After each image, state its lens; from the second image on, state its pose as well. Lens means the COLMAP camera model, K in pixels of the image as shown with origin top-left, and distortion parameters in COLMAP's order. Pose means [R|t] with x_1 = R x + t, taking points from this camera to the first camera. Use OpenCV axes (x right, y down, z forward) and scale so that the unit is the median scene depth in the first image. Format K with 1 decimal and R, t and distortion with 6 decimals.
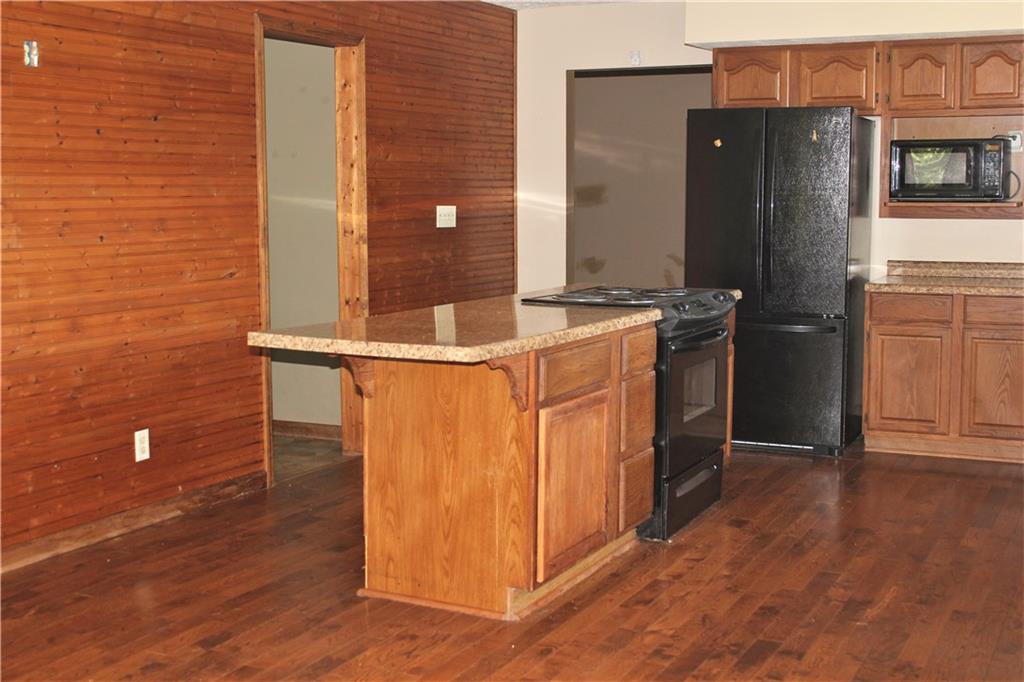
lens RADIAL K [[1324.3, 0, 512.0], [0, 1324.3, 341.0], [0, 0, 1]] dist [-0.038495, -0.020124]
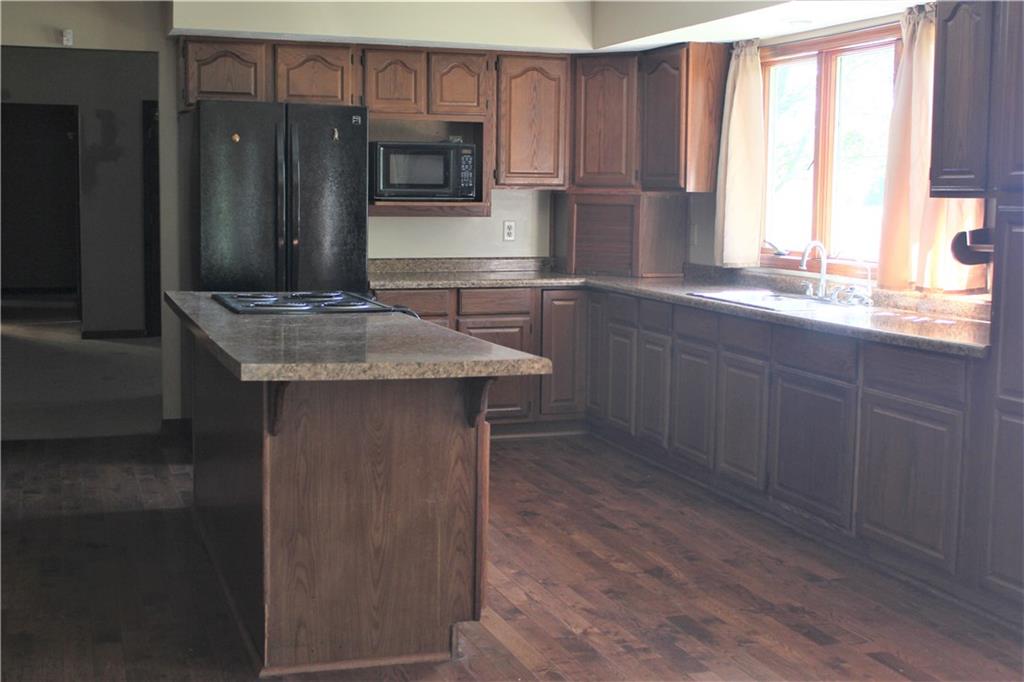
lens RADIAL K [[1324.3, 0, 512.0], [0, 1324.3, 341.0], [0, 0, 1]] dist [-0.038495, -0.020124]
pose [[0.704210, -0.068787, 0.706652, -0.594937], [0.069920, 0.997177, 0.027389, -0.028528], [-0.706541, 0.030121, 0.707031, 0.319518]]
